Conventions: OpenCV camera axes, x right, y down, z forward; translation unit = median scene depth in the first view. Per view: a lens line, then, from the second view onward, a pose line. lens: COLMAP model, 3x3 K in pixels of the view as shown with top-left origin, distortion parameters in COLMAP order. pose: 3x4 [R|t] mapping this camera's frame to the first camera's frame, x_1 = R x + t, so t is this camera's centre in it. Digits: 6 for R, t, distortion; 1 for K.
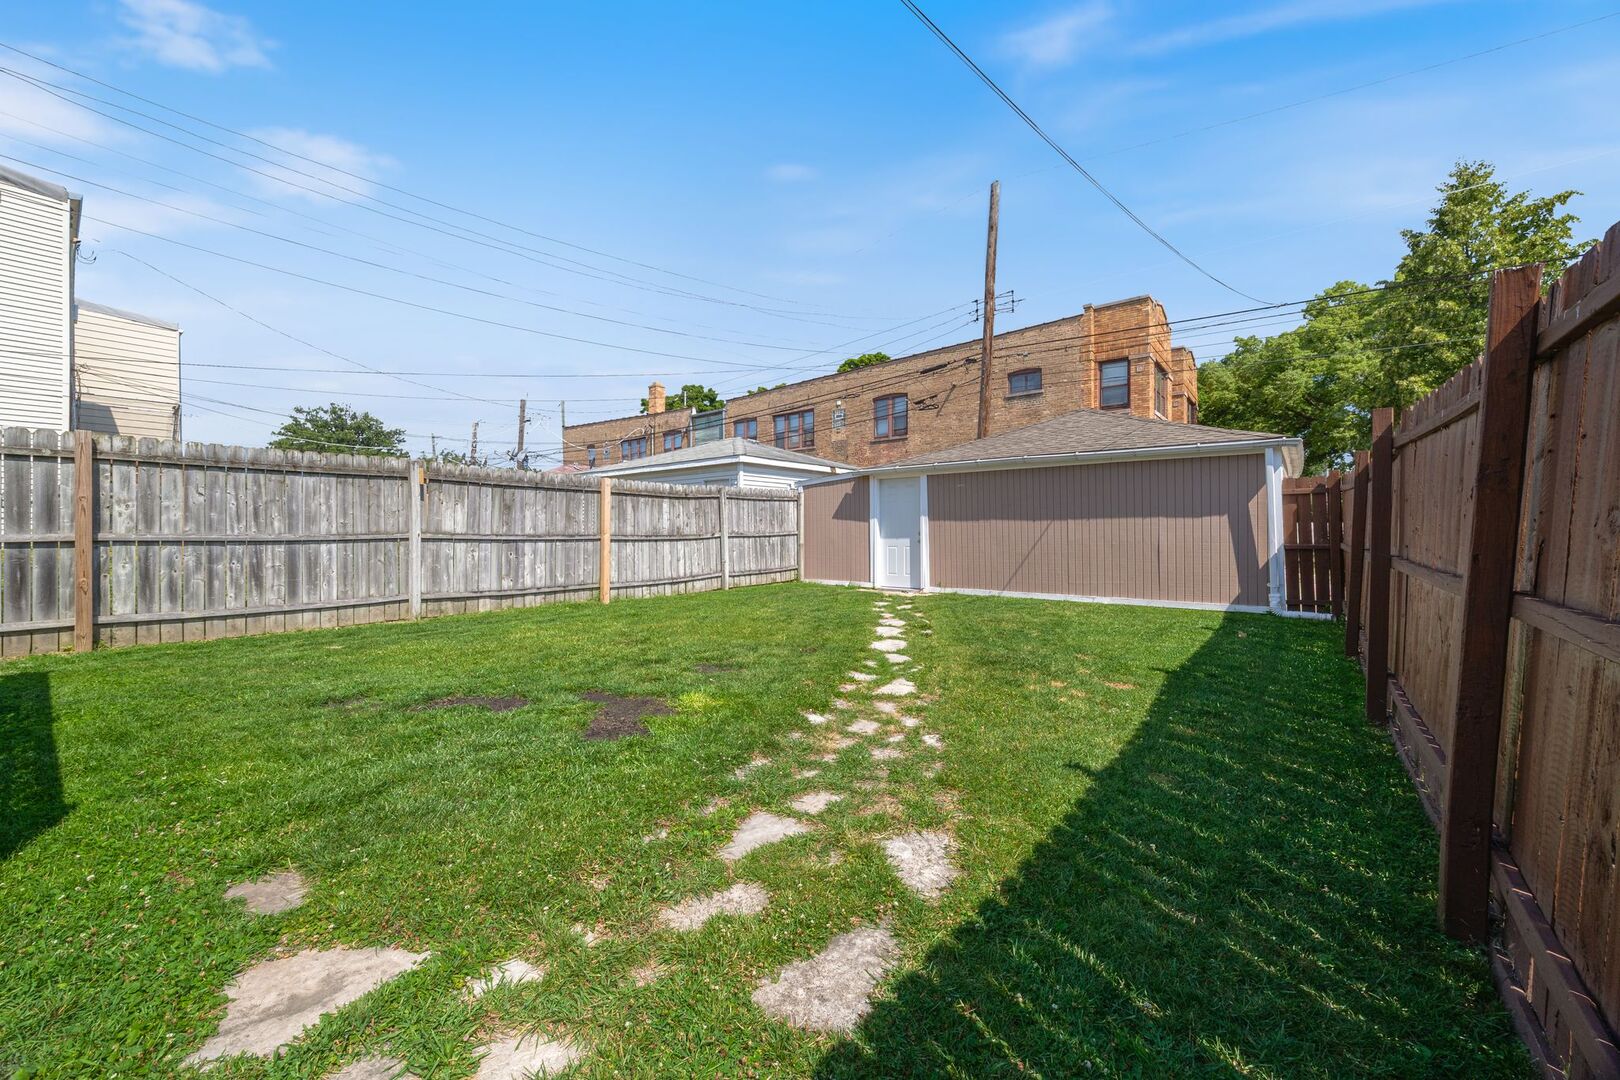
lens RADIAL K [[621.2, 0, 769.6], [0, 621.2, 540.6], [0, 0, 1]] dist [-0.002316, -0.000613]
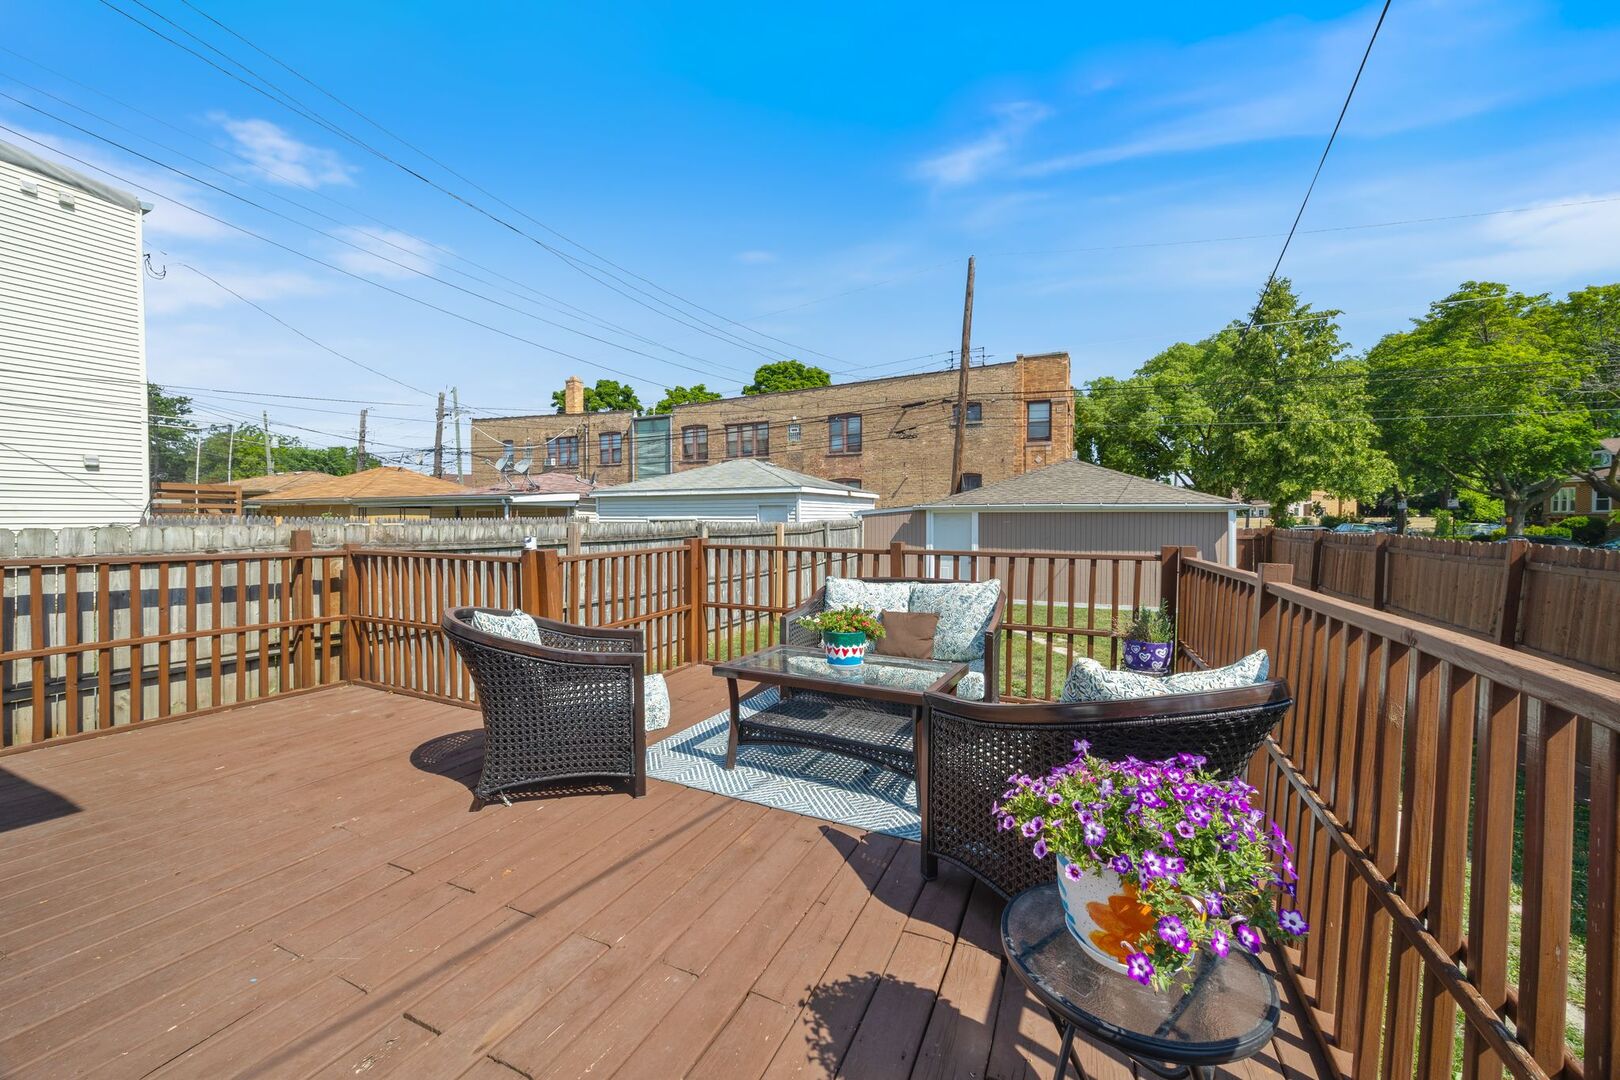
lens RADIAL K [[621.2, 0, 798.9], [0, 621.2, 537.9], [0, 0, 1]] dist [-0.002316, -0.000613]
pose [[0.969732, -0.001735, 0.244164, -0.259937], [-0.000436, 0.999961, 0.008837, -0.039361], [-0.244170, -0.008676, 0.969694, -0.097834]]
